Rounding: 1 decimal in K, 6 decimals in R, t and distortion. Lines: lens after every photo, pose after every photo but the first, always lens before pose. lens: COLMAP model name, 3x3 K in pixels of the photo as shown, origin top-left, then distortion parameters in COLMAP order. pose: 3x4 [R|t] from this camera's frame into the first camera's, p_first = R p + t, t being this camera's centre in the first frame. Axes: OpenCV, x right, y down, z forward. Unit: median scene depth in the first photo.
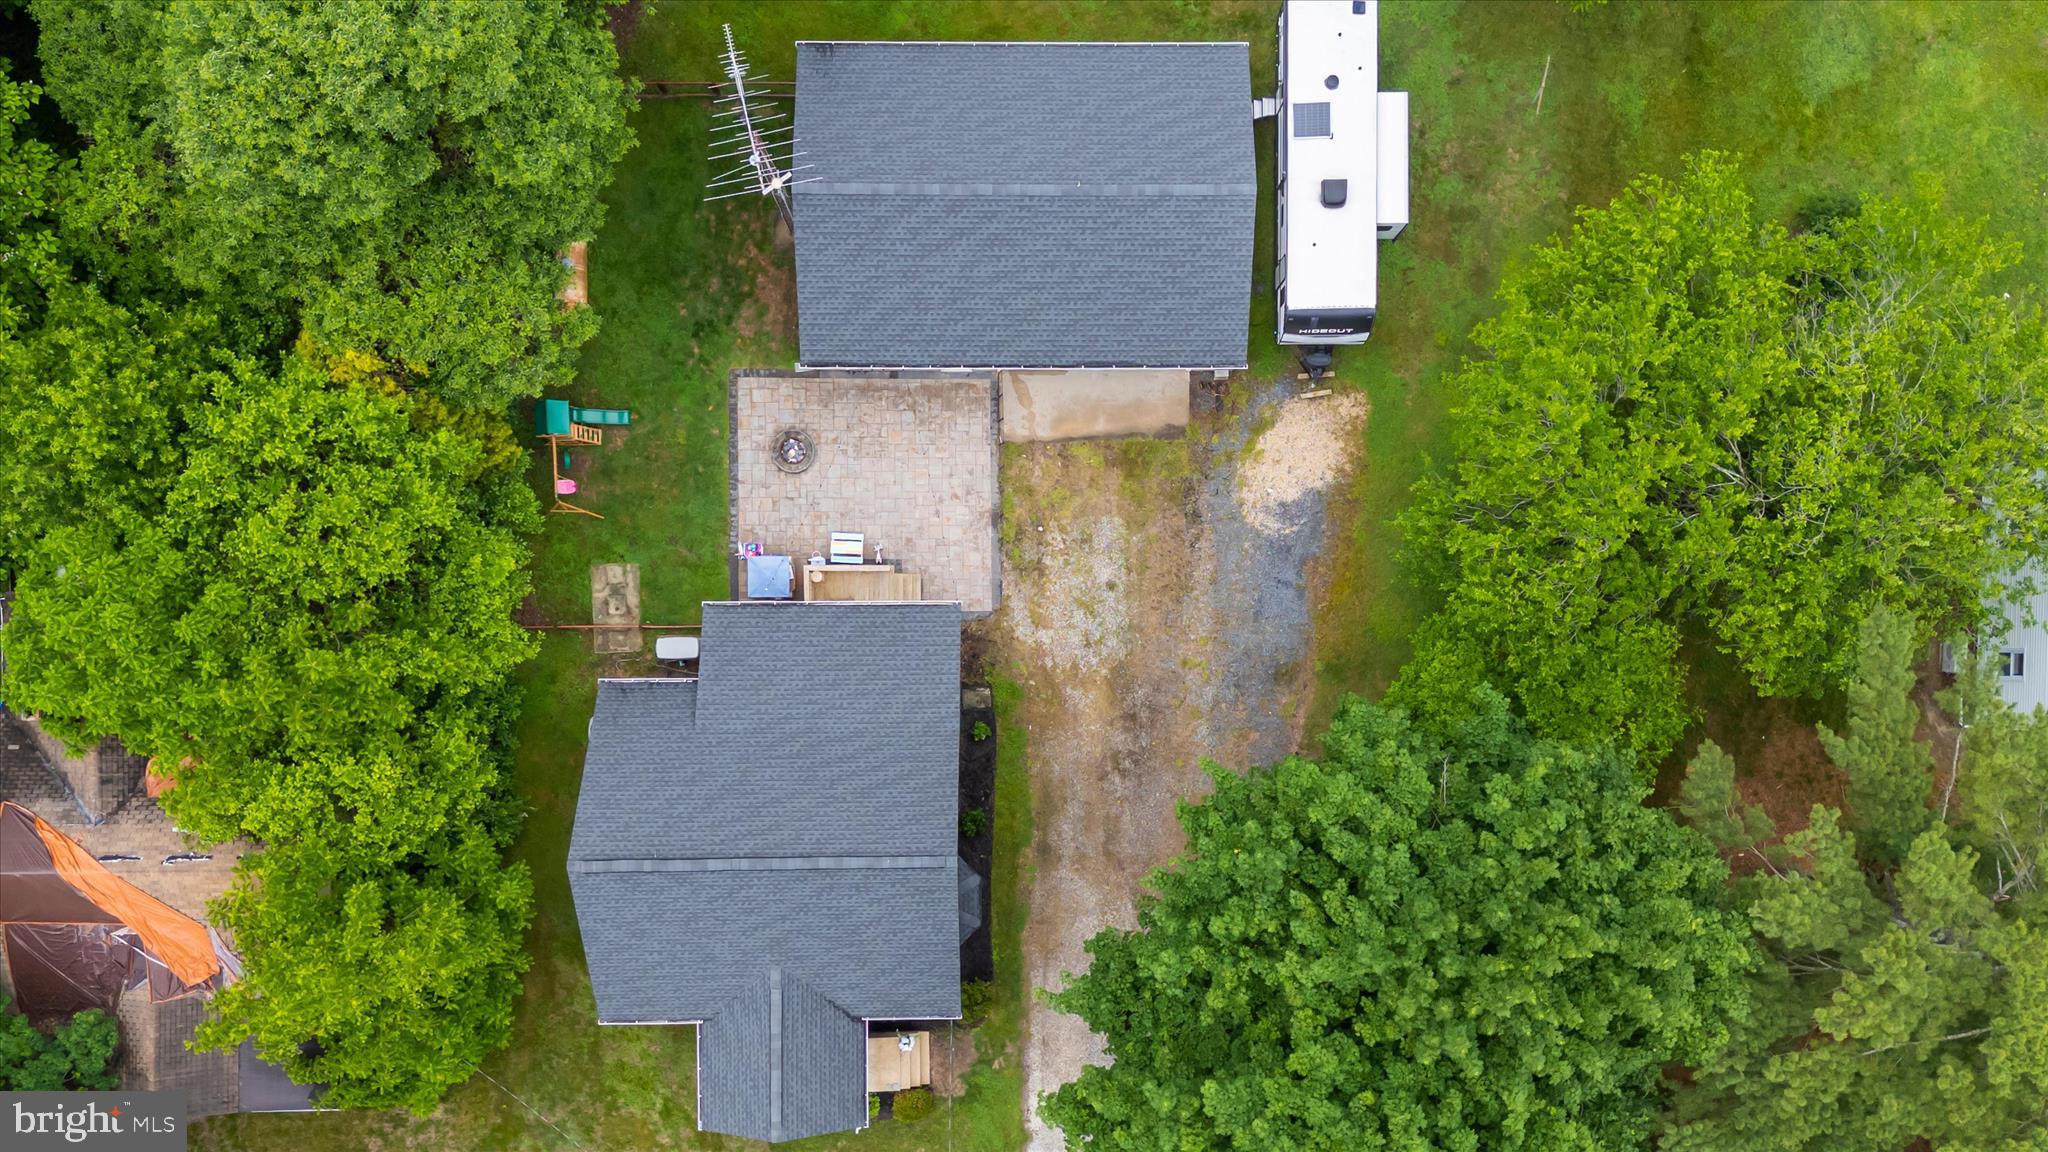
lens RADIAL K [[1732.2, 0, 1017.8], [0, 1732.2, 694.4], [0, 0, 1]] dist [0.026176, -0.003369]
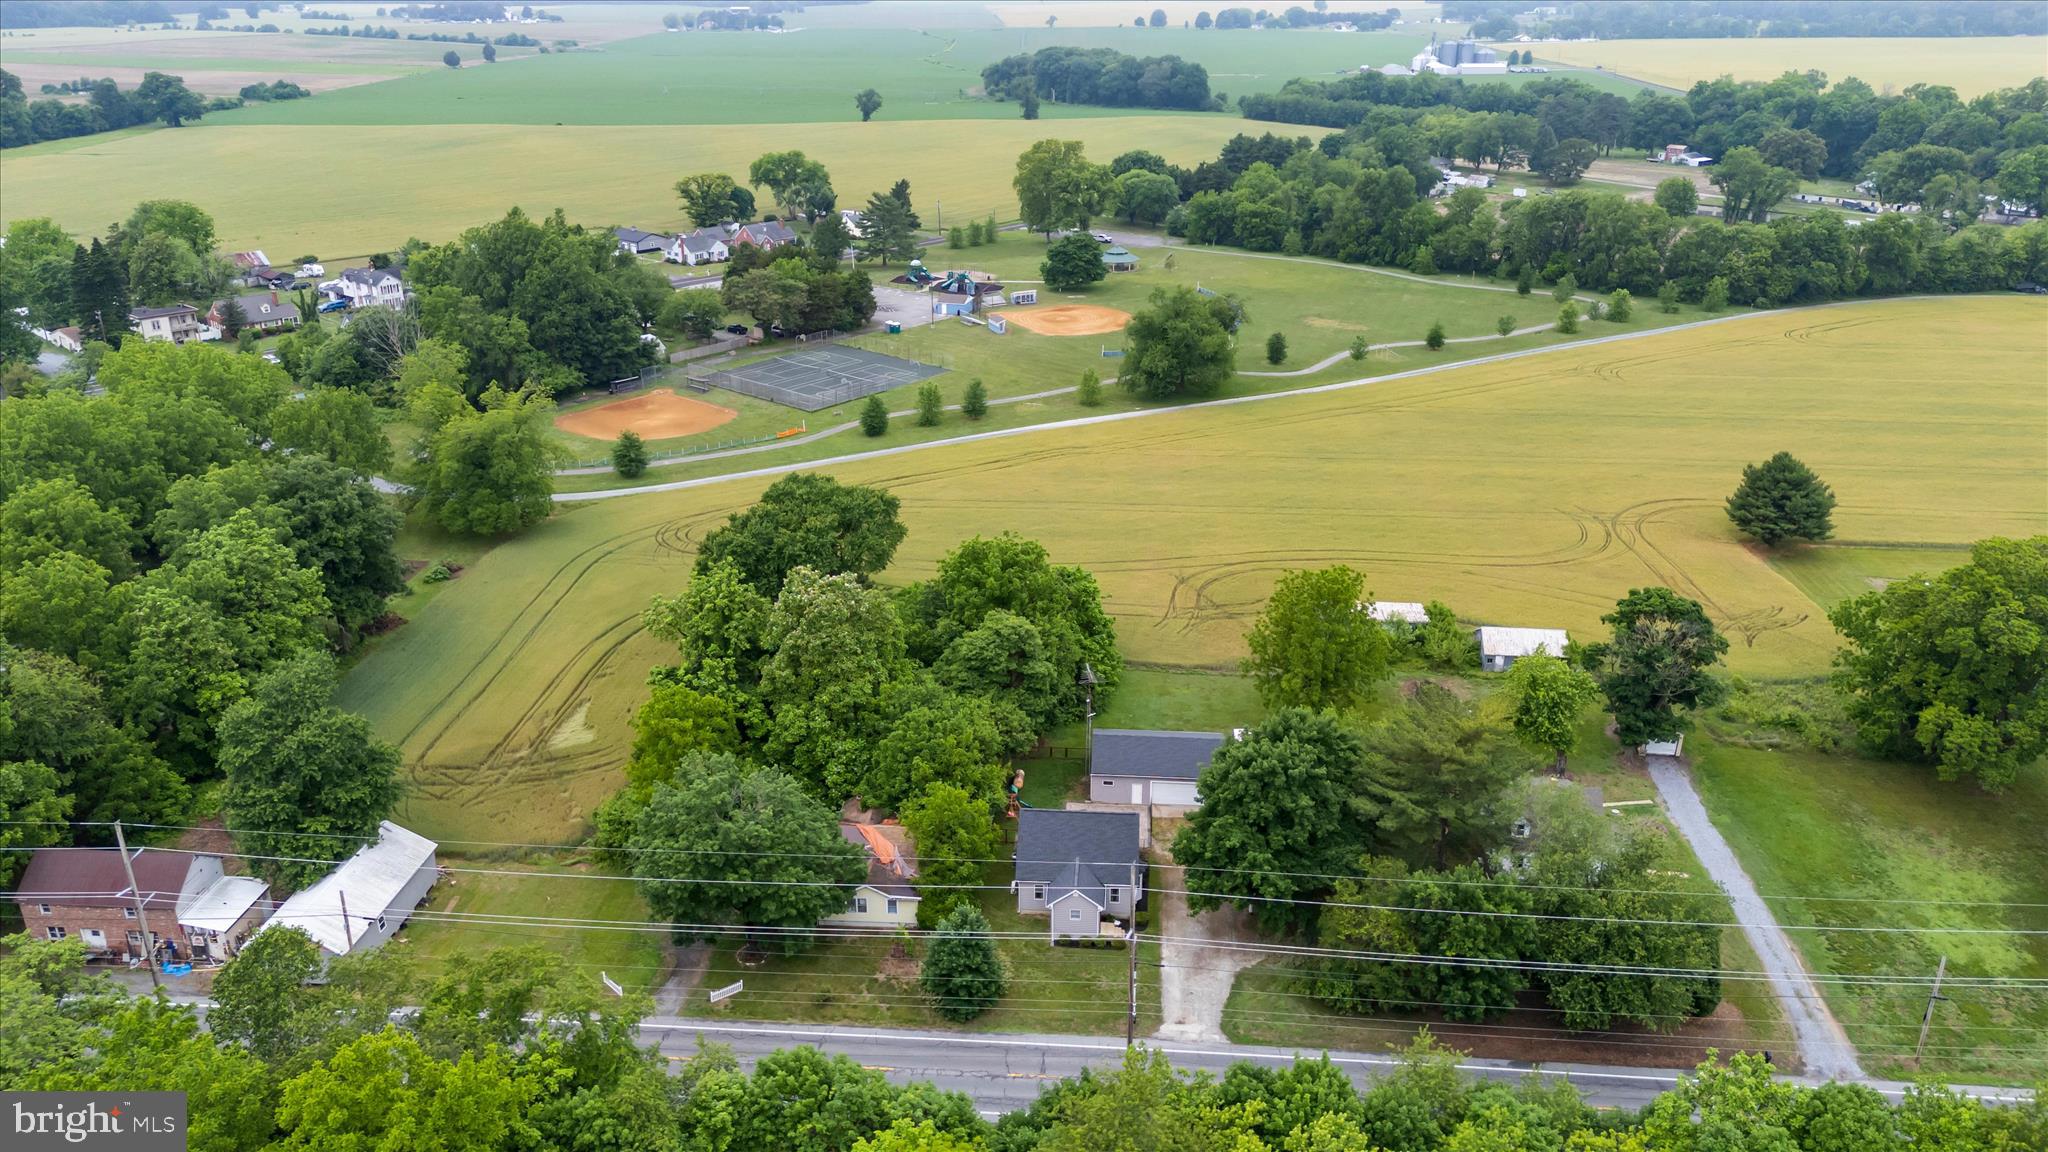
lens RADIAL K [[1474.2, 0, 1029.0], [0, 1474.2, 574.2], [0, 0, 1]] dist [0.073557, -0.062937]
pose [[0.996999, 0.011319, -0.076585, -0.031278], [-0.075365, 0.368169, -0.926699, 2.293082], [0.017706, 0.929690, 0.367917, -0.397354]]
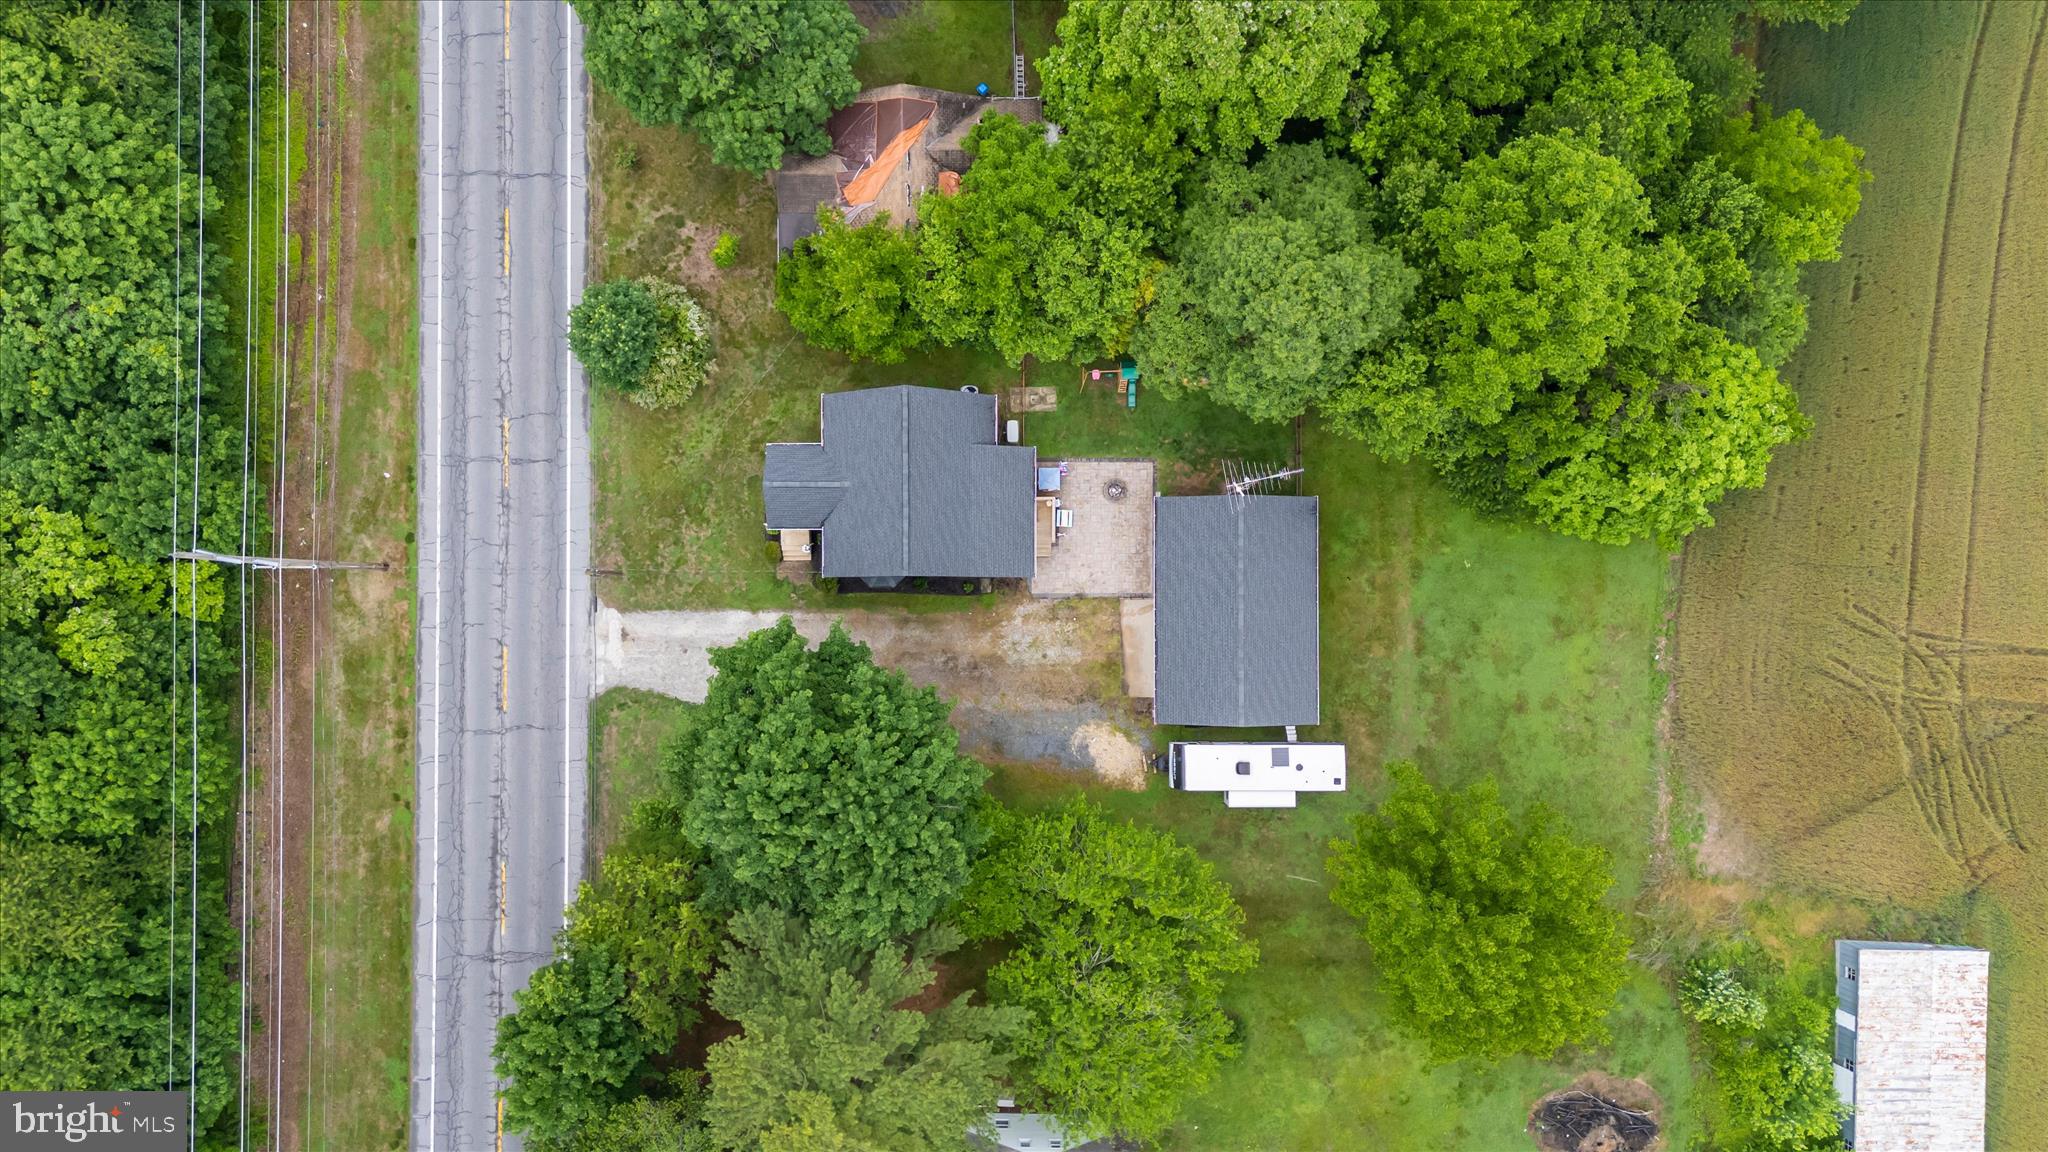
lens RADIAL K [[1470.0, 0, 1024.0], [0, 1470.0, 576.0], [0, 0, 1]] dist [0.075215, -0.069737]
pose [[-0.002107, 0.999556, -0.029736, 0.014636], [-0.999486, -0.003056, -0.031910, 0.013319], [-0.031987, 0.029653, 0.999048, -0.667587]]
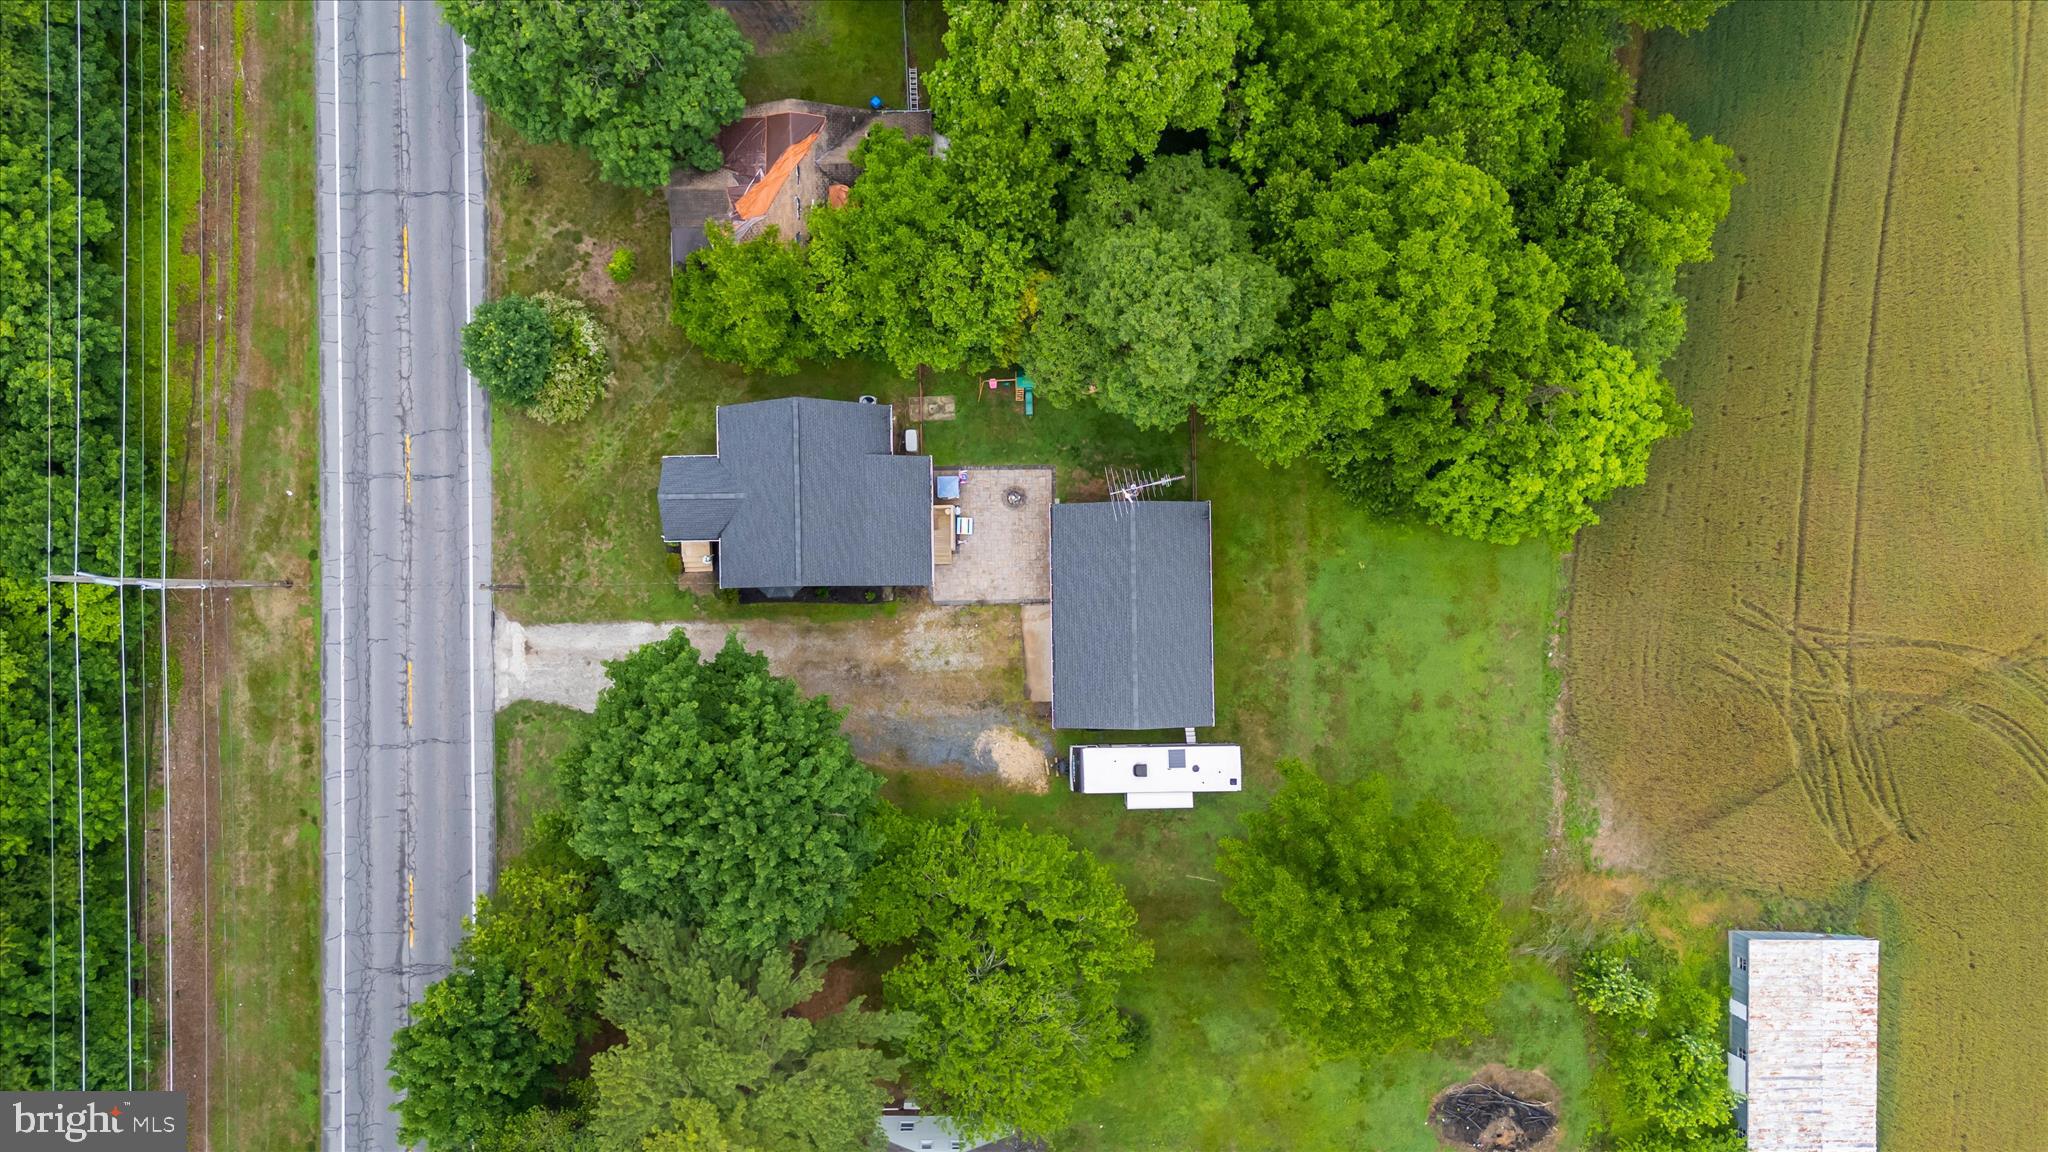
lens RADIAL K [[1474.2, 0, 1029.0], [0, 1474.2, 574.2], [0, 0, 1]] dist [0.073557, -0.062937]
pose [[0.012805, 0.999473, -0.029830, 0.005881], [-0.999312, 0.011752, -0.035189, -0.104094], [-0.034820, 0.030261, 0.998935, -0.694772]]
